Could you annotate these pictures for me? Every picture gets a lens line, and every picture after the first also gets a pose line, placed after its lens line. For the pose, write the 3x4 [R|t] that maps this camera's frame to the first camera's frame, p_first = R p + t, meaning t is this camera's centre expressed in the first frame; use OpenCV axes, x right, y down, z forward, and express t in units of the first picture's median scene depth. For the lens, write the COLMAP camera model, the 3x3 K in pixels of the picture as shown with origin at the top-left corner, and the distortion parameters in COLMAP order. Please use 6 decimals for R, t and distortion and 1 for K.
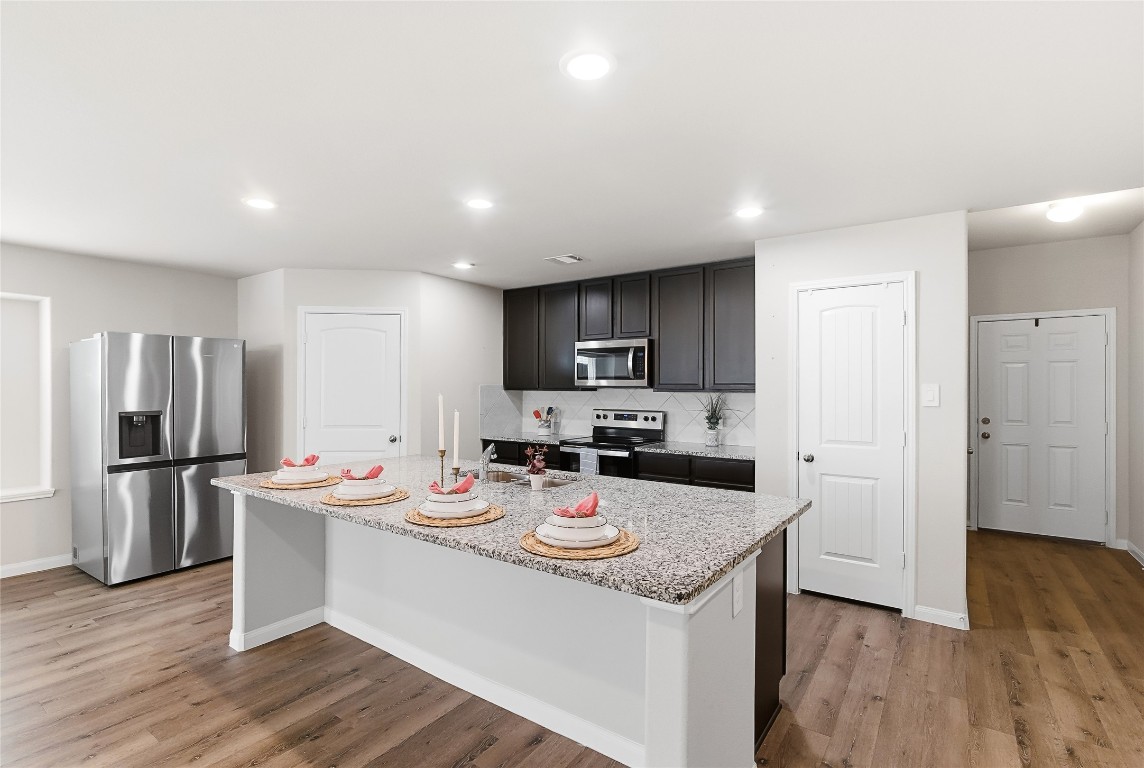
lens RADIAL K [[539.9, 0, 564.8], [0, 539.9, 388.9], [0, 0, 1]] dist [-0.014231, 0.003130]
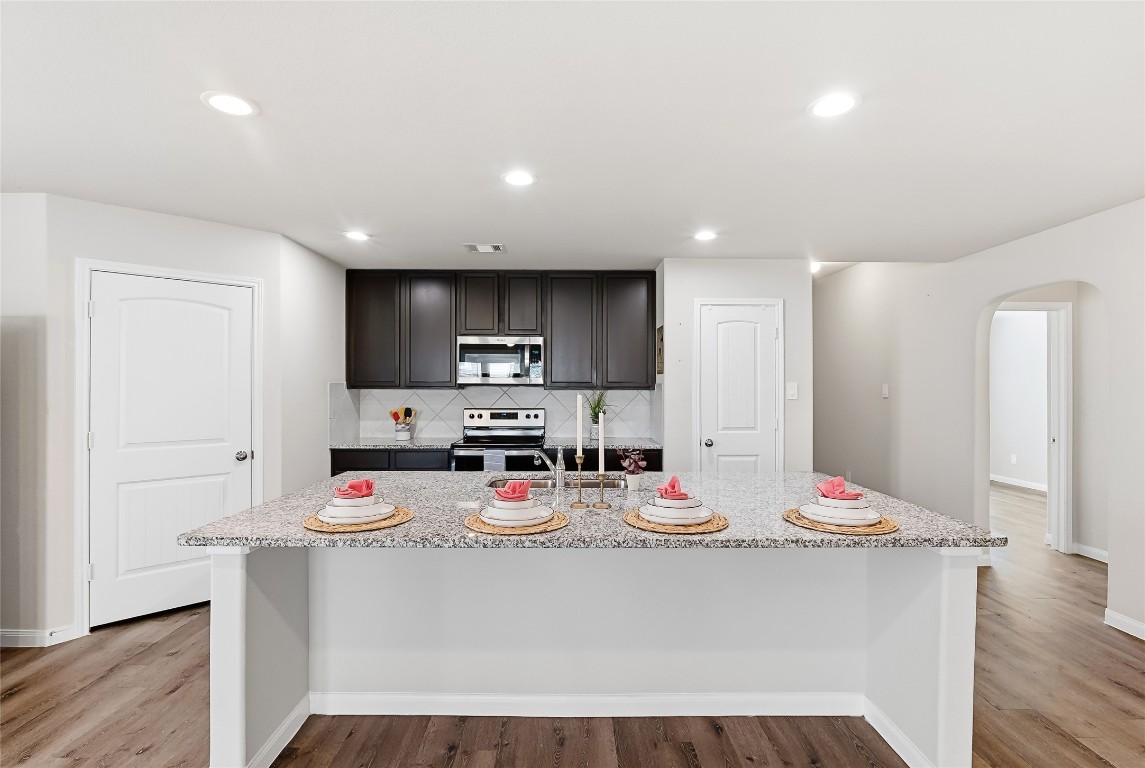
lens RADIAL K [[544.5, 0, 567.4], [0, 544.5, 384.8], [0, 0, 1]] dist [-0.008476, -0.000334]
pose [[0.809371, -0.001125, 0.587296, -0.401673], [0.002425, 0.999996, -0.001428, -0.002129], [-0.587292, 0.002580, 0.809371, 0.146201]]
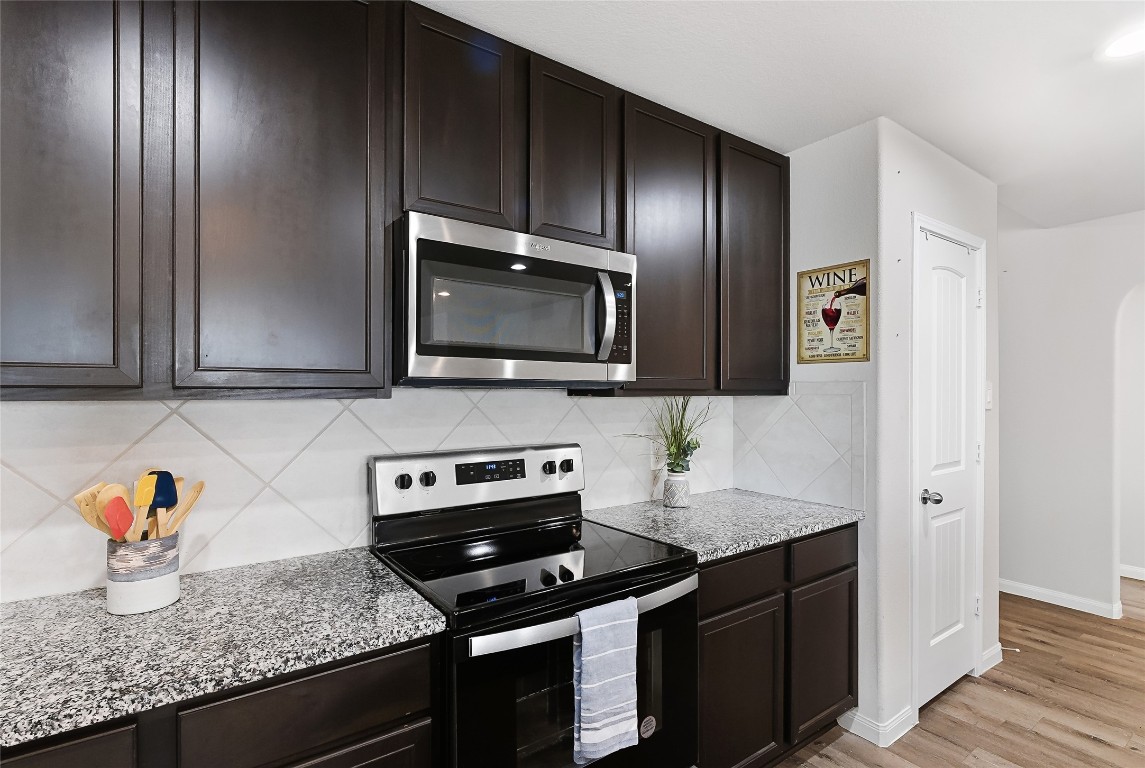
lens RADIAL K [[544.5, 0, 567.1], [0, 544.5, 390.3], [0, 0, 1]] dist [-0.008476, -0.000334]
pose [[0.329614, -0.003097, 0.944111, -0.218259], [0.003564, 0.999992, 0.002036, -0.000230], [-0.944109, 0.002694, 0.329622, 0.902426]]
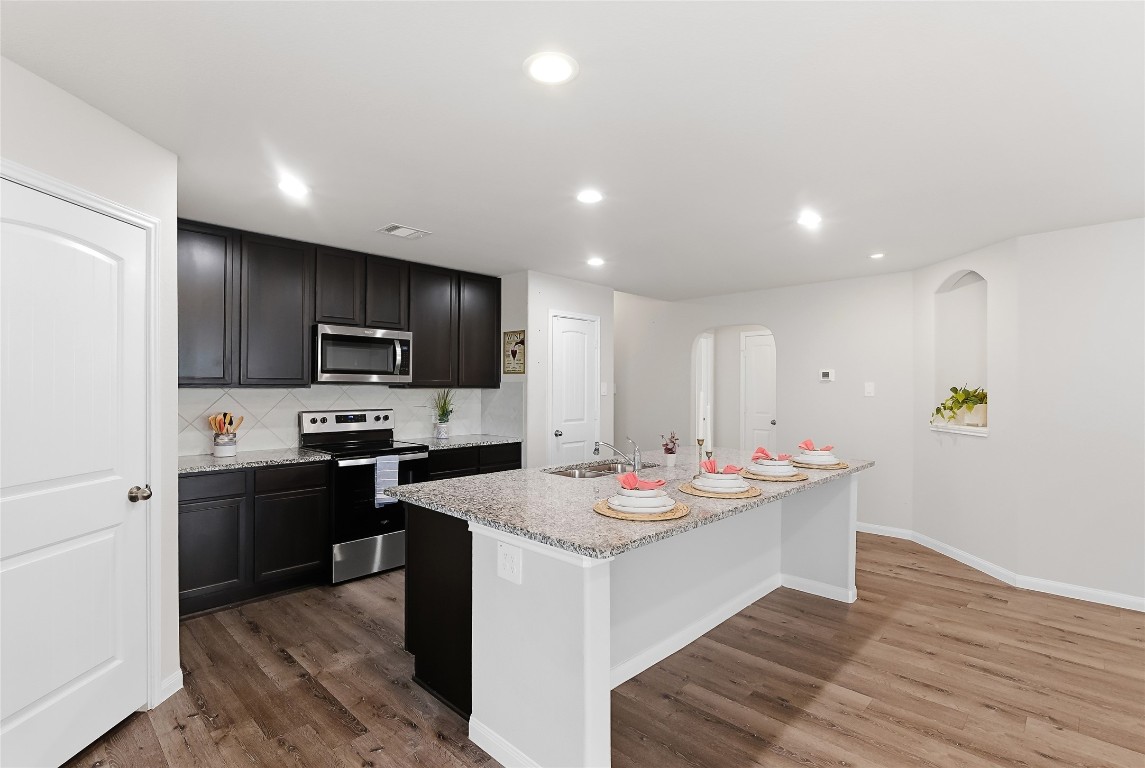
lens RADIAL K [[544.5, 0, 572.0], [0, 544.5, 385.5], [0, 0, 1]] dist [-0.008476, -0.000334]
pose [[0.139696, -0.002263, 0.990192, -0.740211], [-0.002069, 0.999995, 0.002577, -0.002842], [-0.990192, -0.002408, 0.139690, 0.576921]]
